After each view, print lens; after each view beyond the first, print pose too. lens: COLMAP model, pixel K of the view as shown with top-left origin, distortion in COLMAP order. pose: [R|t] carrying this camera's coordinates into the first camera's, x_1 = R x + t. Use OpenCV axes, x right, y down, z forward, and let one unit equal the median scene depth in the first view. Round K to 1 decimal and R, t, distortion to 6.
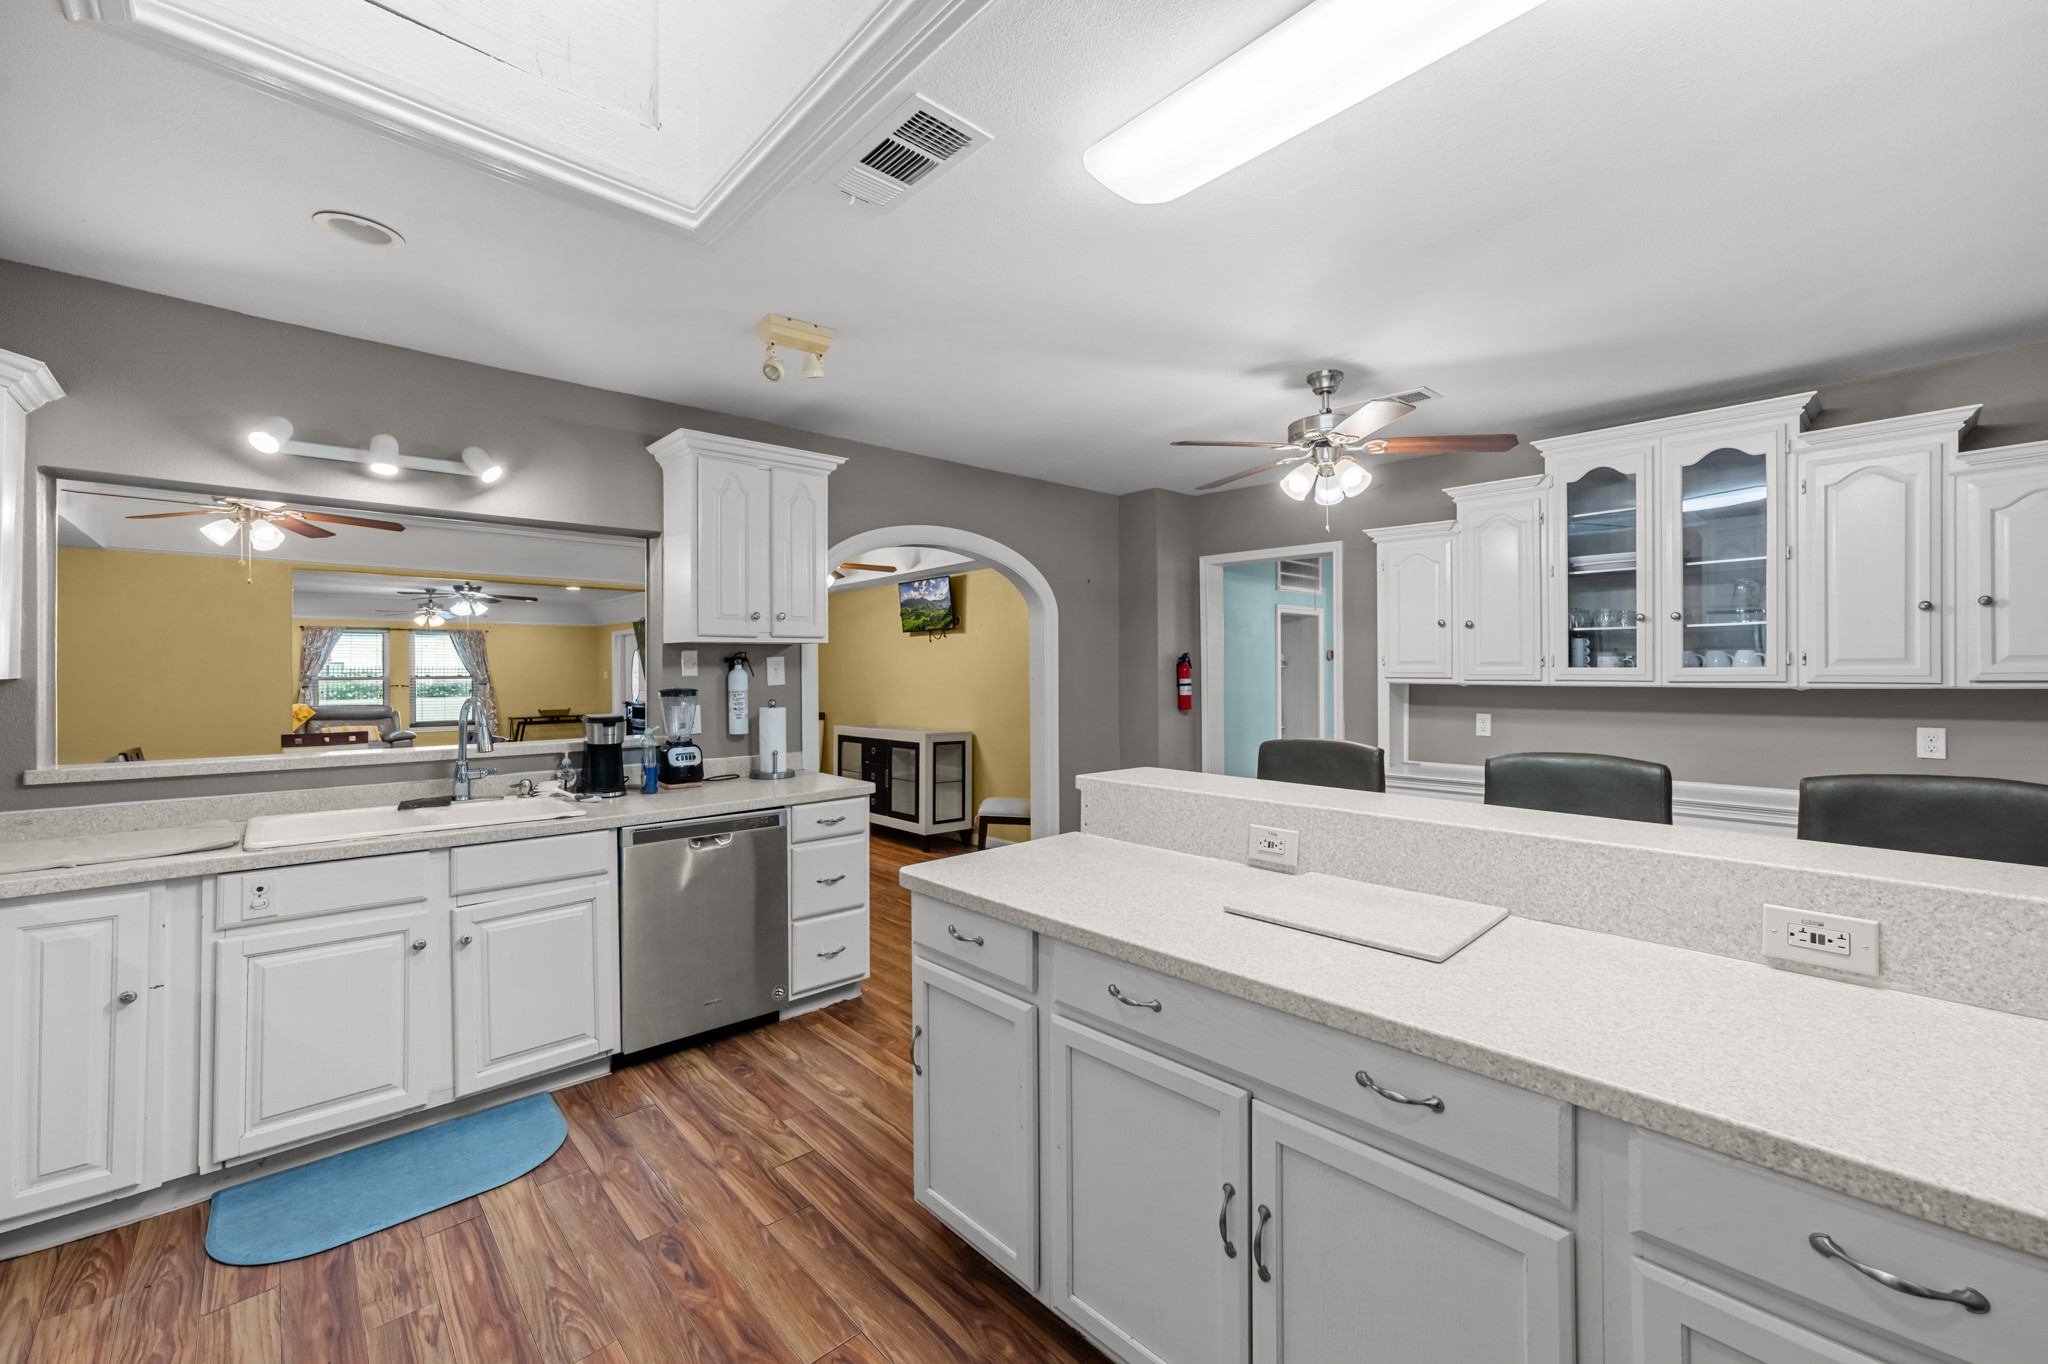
lens RADIAL K [[813.7, 0, 1010.0], [0, 813.7, 671.8], [0, 0, 1]] dist [-0.006326, 0.001851]
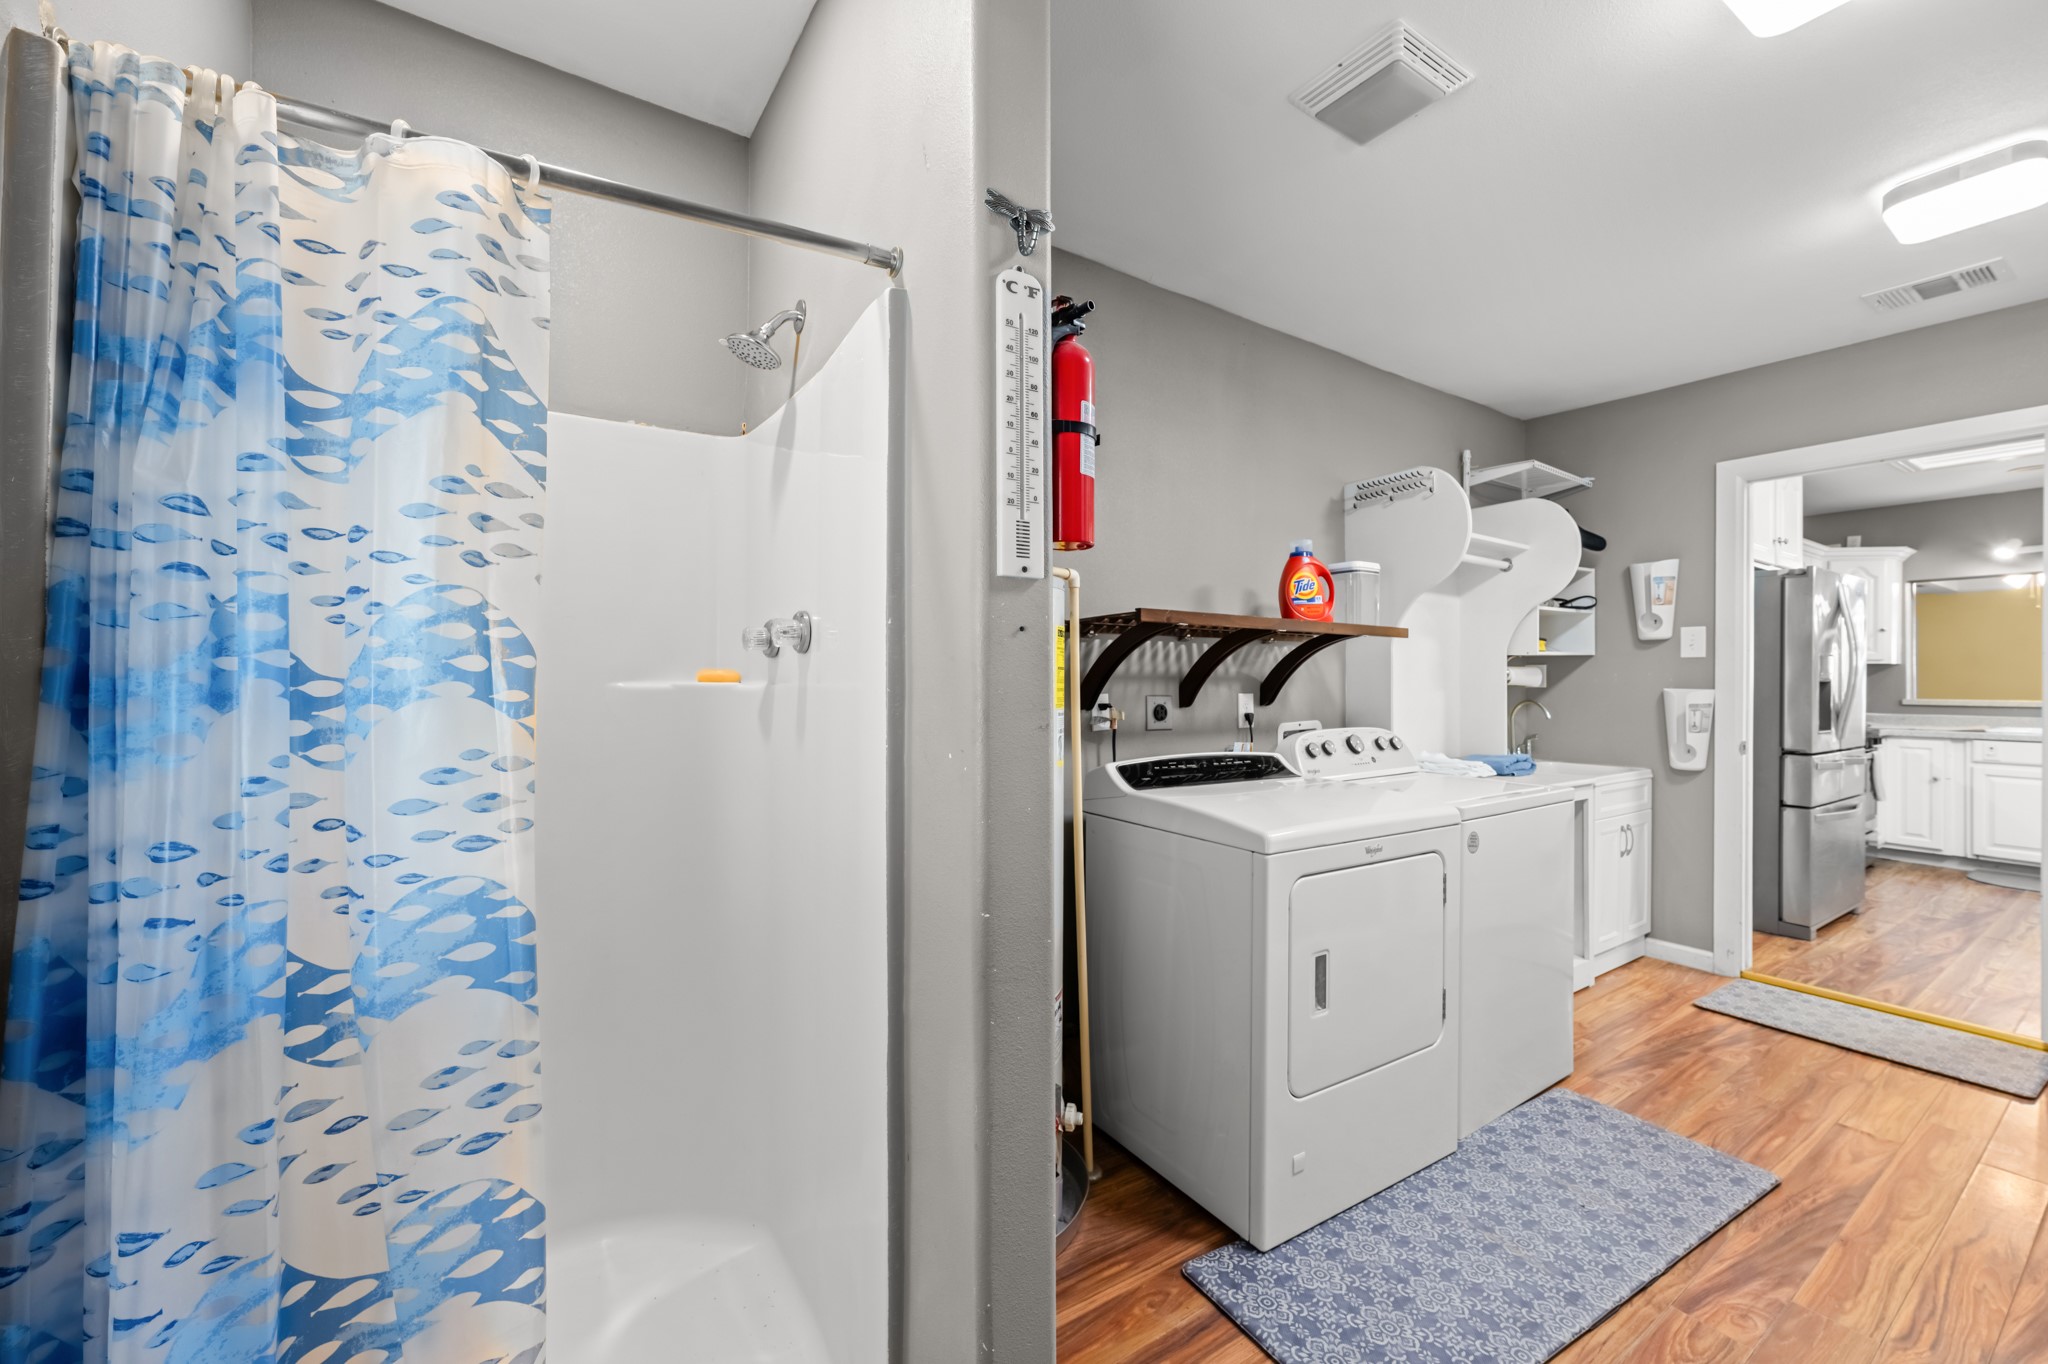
lens RADIAL K [[813.7, 0, 1023.7], [0, 813.7, 671.9], [0, 0, 1]] dist [-0.006326, 0.001851]
pose [[-0.147419, -0.005193, -0.989060, 0.595707], [-0.000259, 0.999986, -0.005211, 0.017258], [0.989074, -0.000512, -0.147419, -0.473008]]
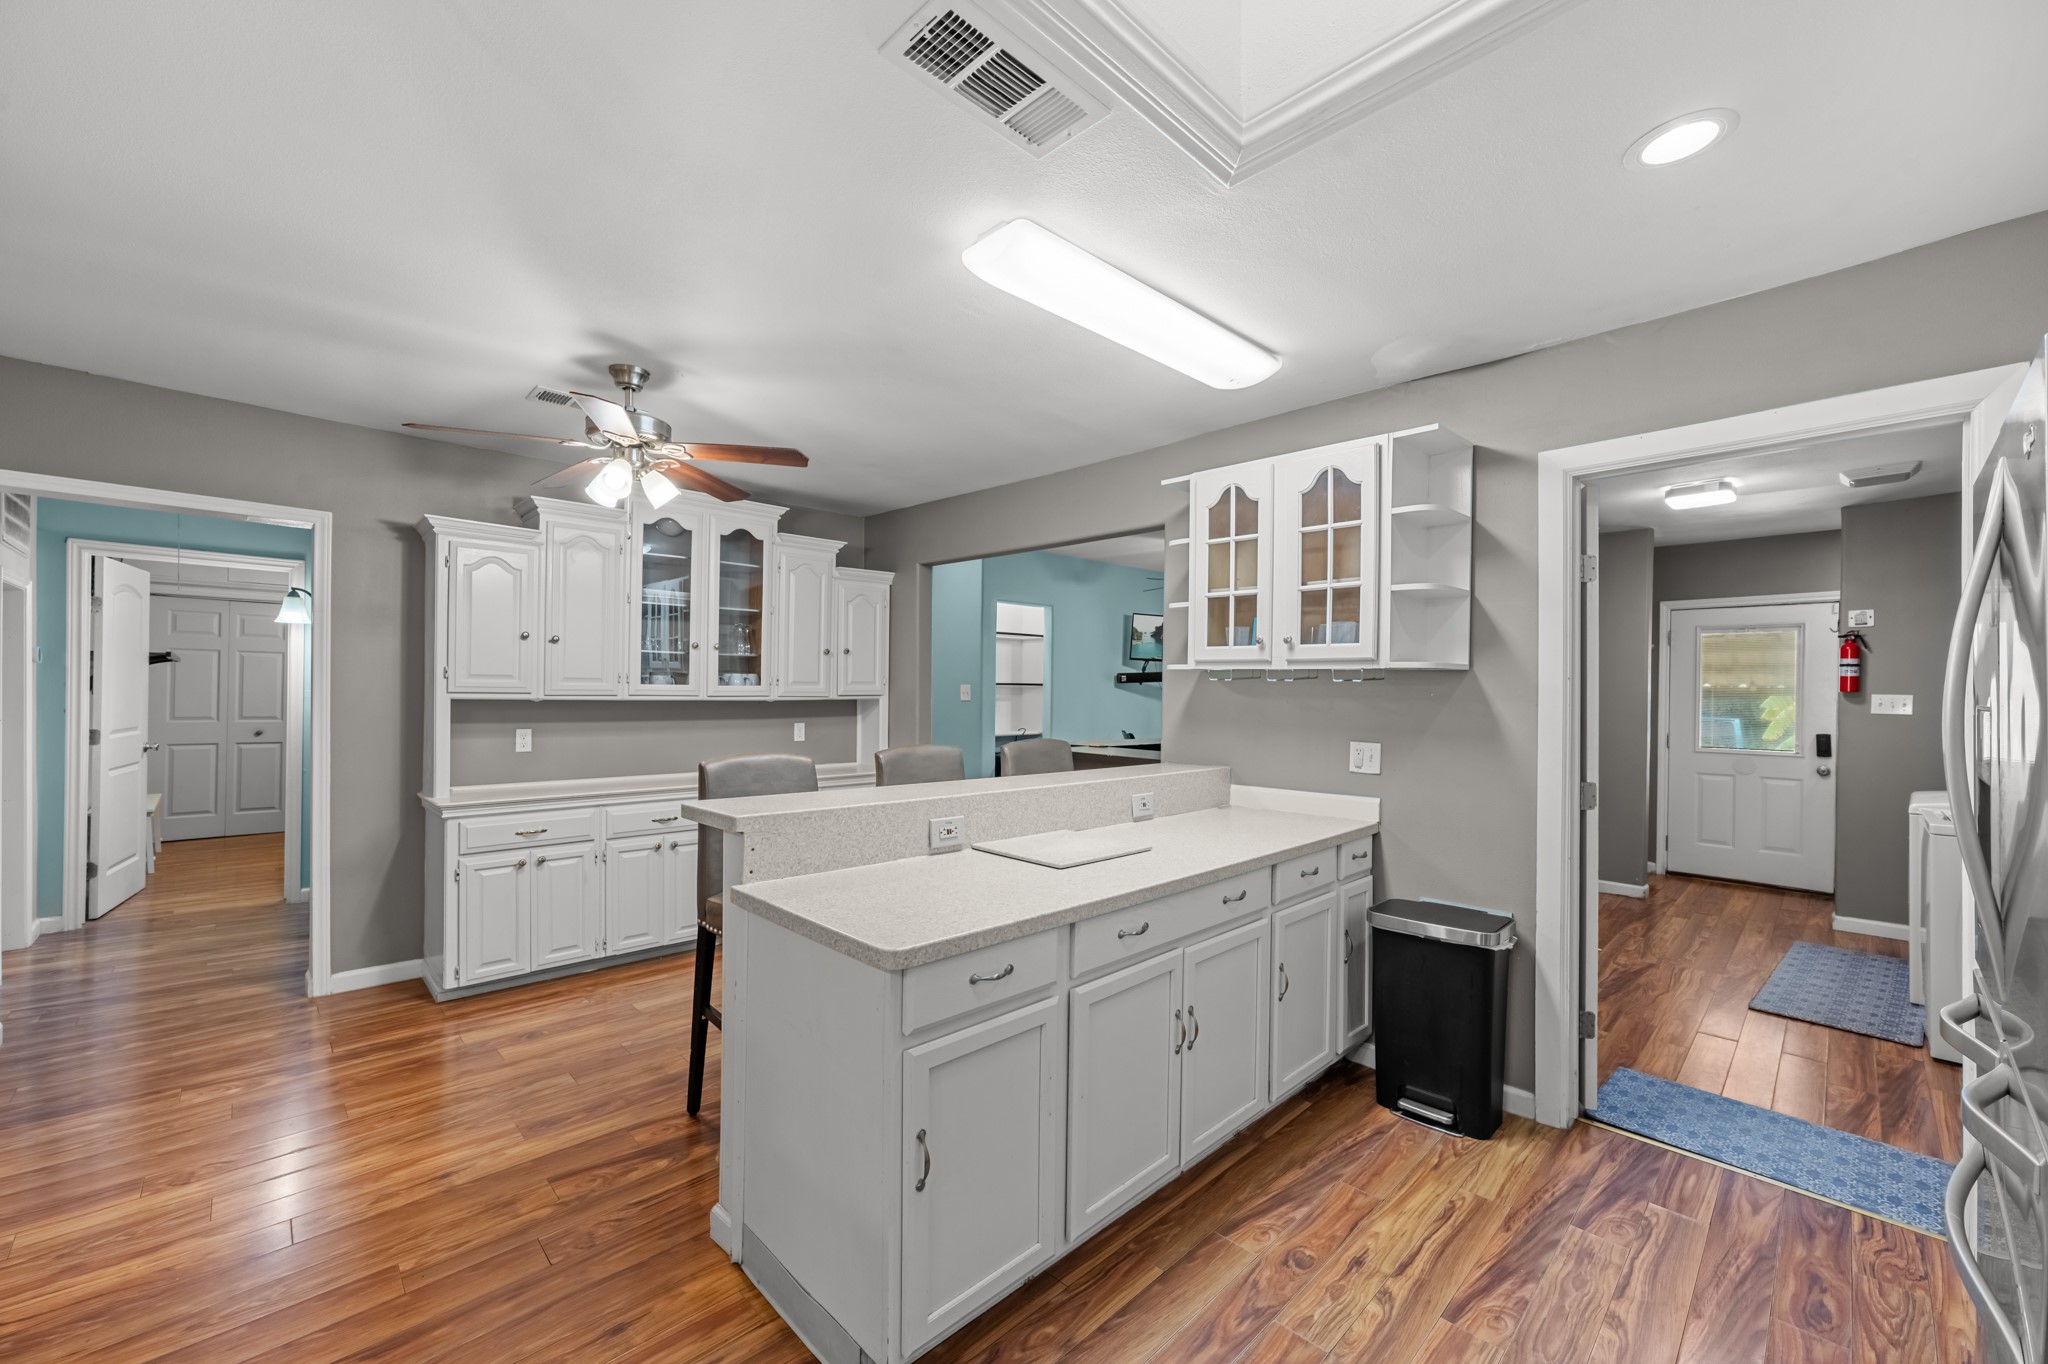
lens RADIAL K [[813.7, 0, 1029.2], [0, 813.7, 694.7], [0, 0, 1]] dist [-0.006326, 0.001851]
pose [[-0.021704, -0.002462, 0.999761, -0.637258], [-0.010730, 0.999940, 0.002229, 0.001646], [-0.999707, -0.010679, -0.021730, 0.636690]]
